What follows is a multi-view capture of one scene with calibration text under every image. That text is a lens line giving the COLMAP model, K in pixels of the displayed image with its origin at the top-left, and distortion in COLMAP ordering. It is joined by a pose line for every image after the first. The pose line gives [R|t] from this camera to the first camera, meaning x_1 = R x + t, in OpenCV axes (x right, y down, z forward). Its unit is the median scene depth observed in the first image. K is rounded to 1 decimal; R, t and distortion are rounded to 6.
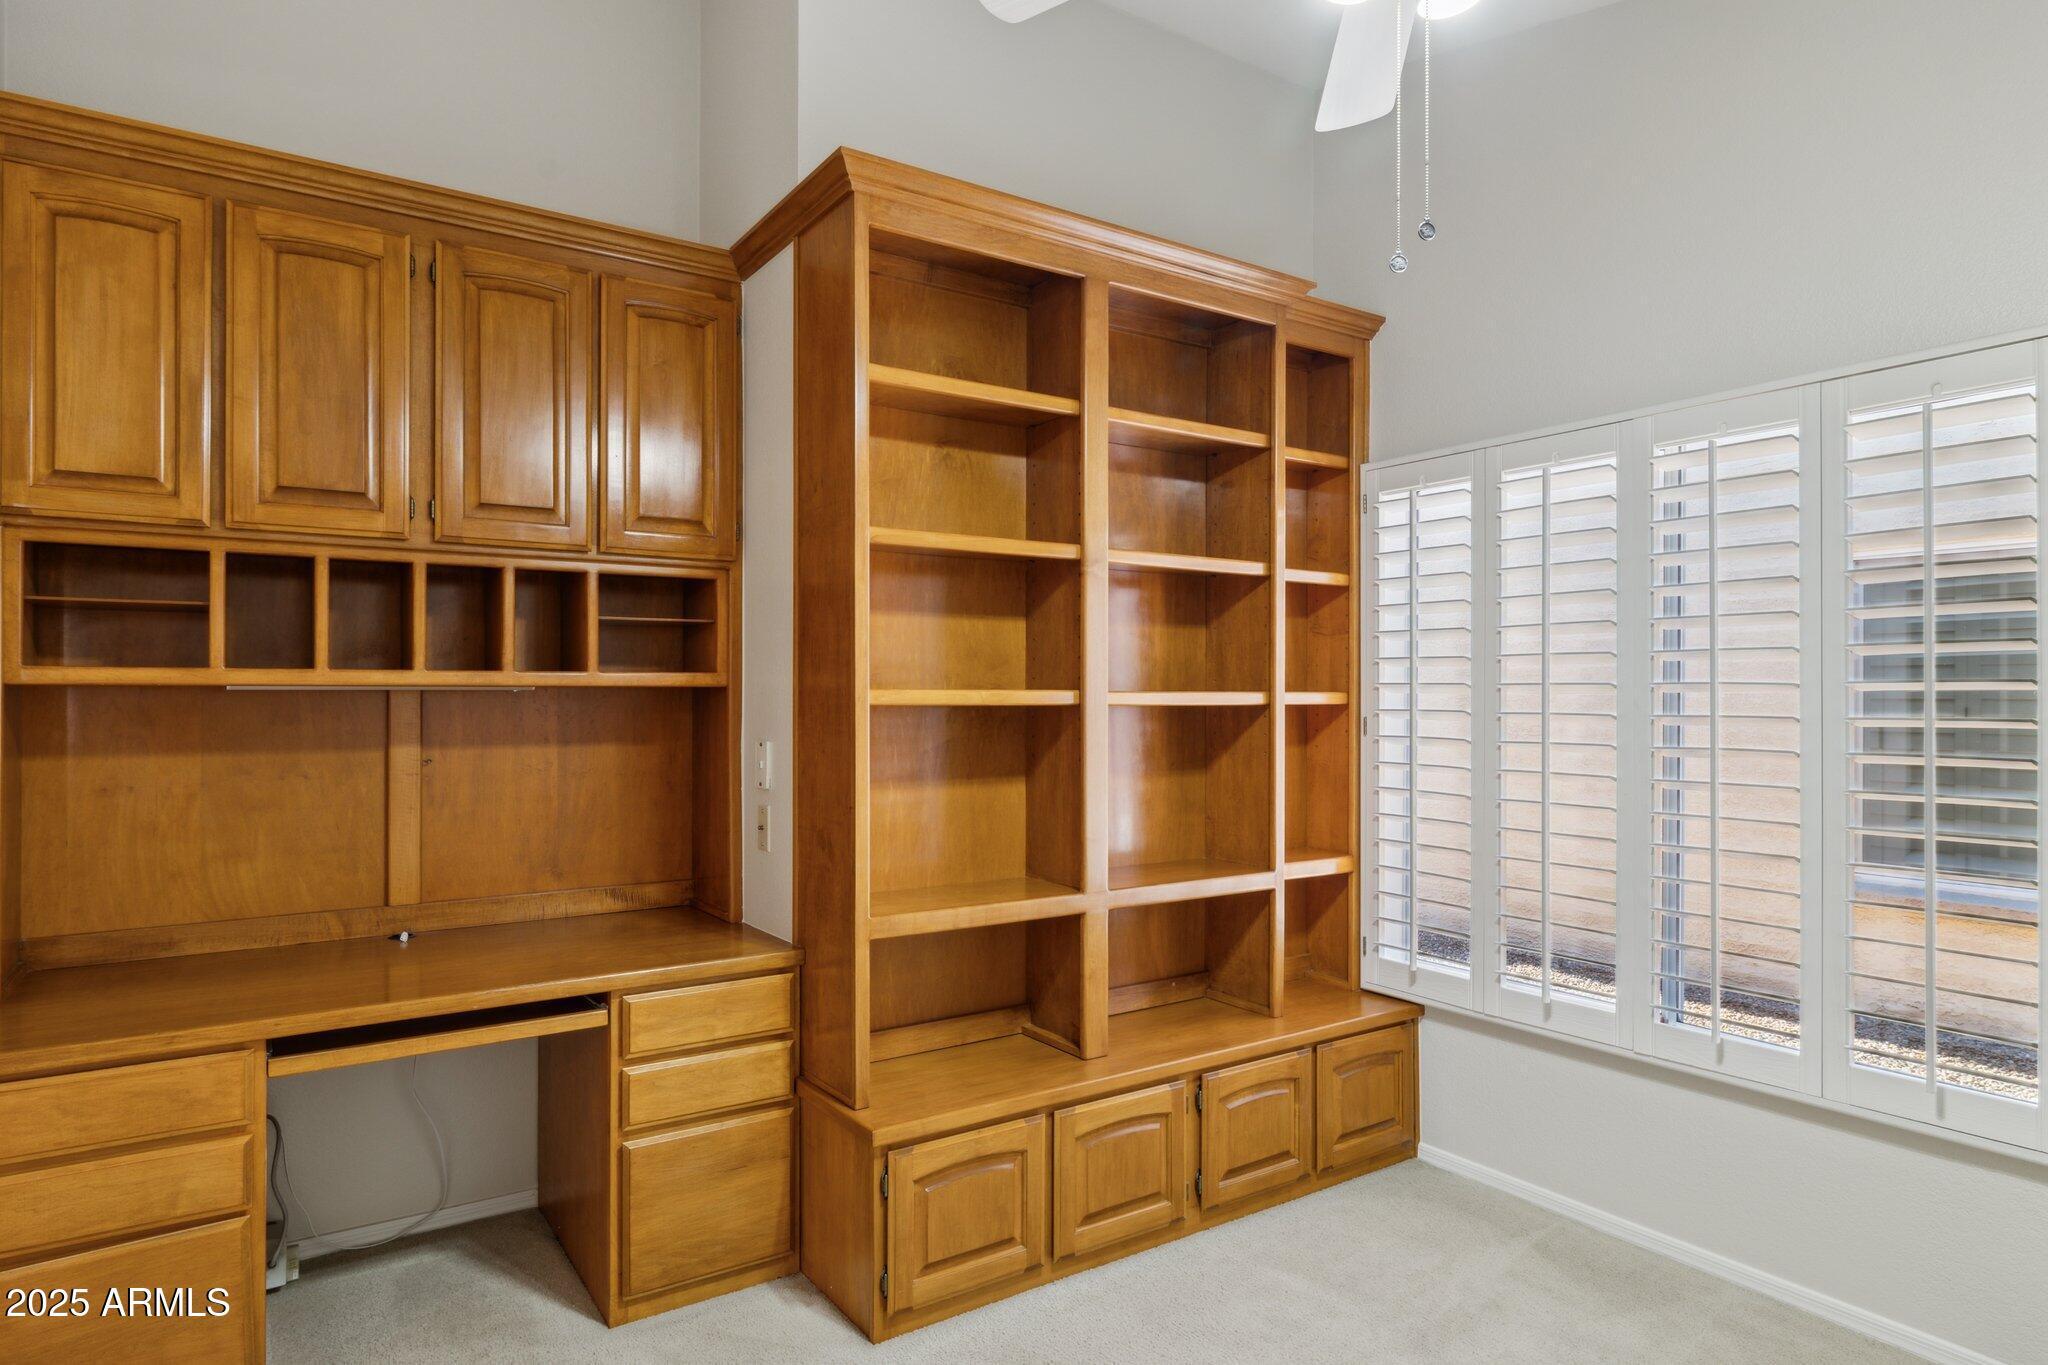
lens RADIAL K [[1171.1, 0, 1046.0], [0, 1171.1, 689.7], [0, 0, 1]] dist [0.000505, -0.001369]
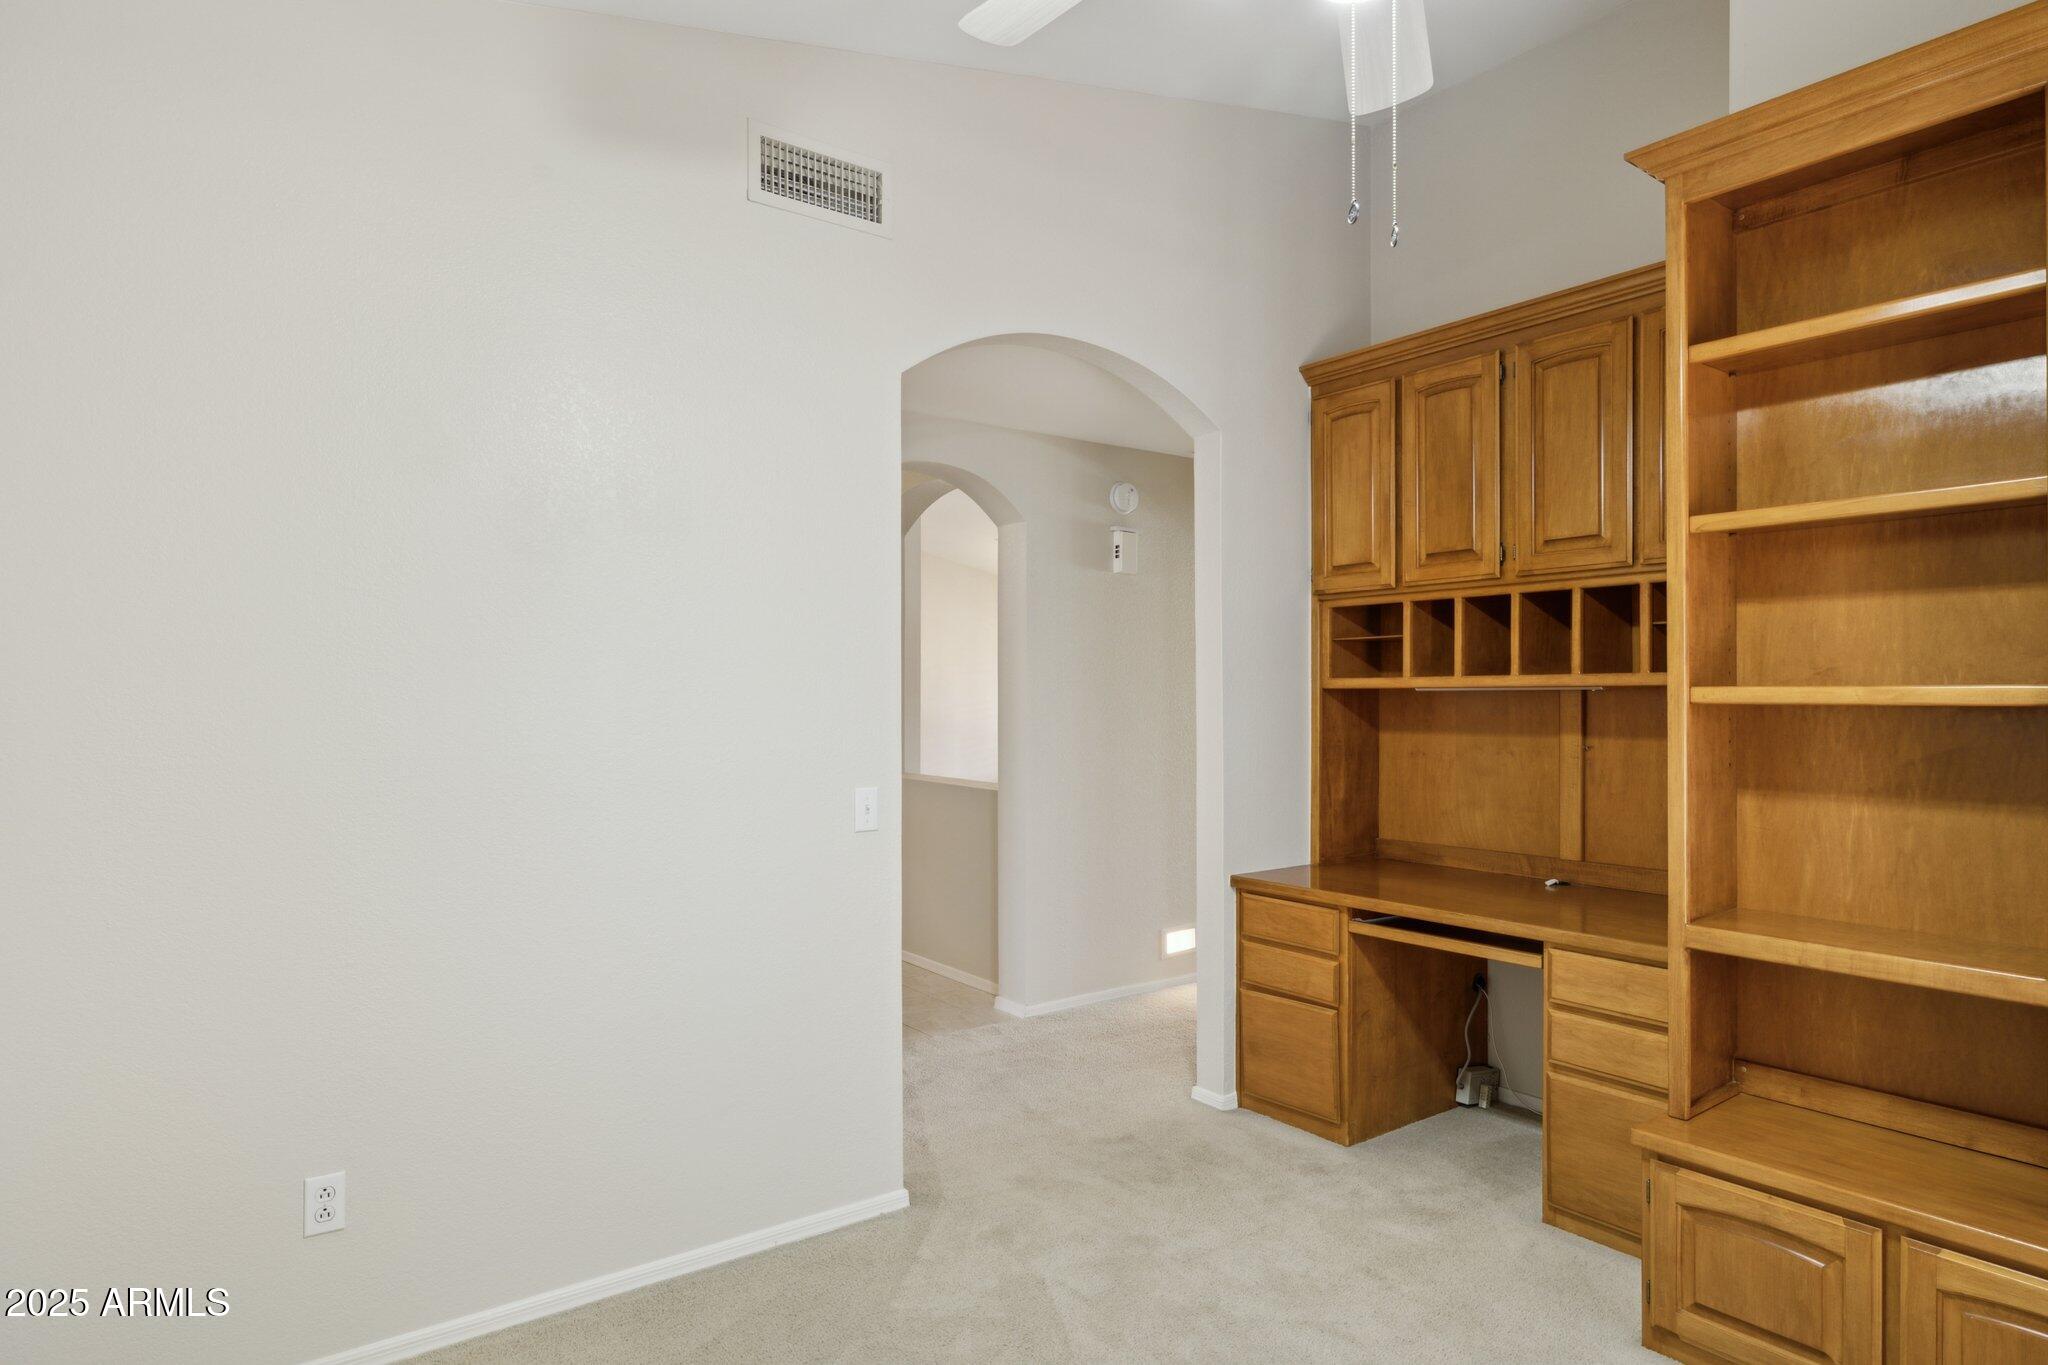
lens RADIAL K [[1171.1, 0, 1046.0], [0, 1171.1, 689.7], [0, 0, 1]] dist [0.000505, -0.001369]
pose [[0.048531, -0.006817, -0.998798, 0.770988], [0.005349, 0.999964, -0.006565, 0.005947], [0.998807, -0.005024, 0.048565, 0.420919]]
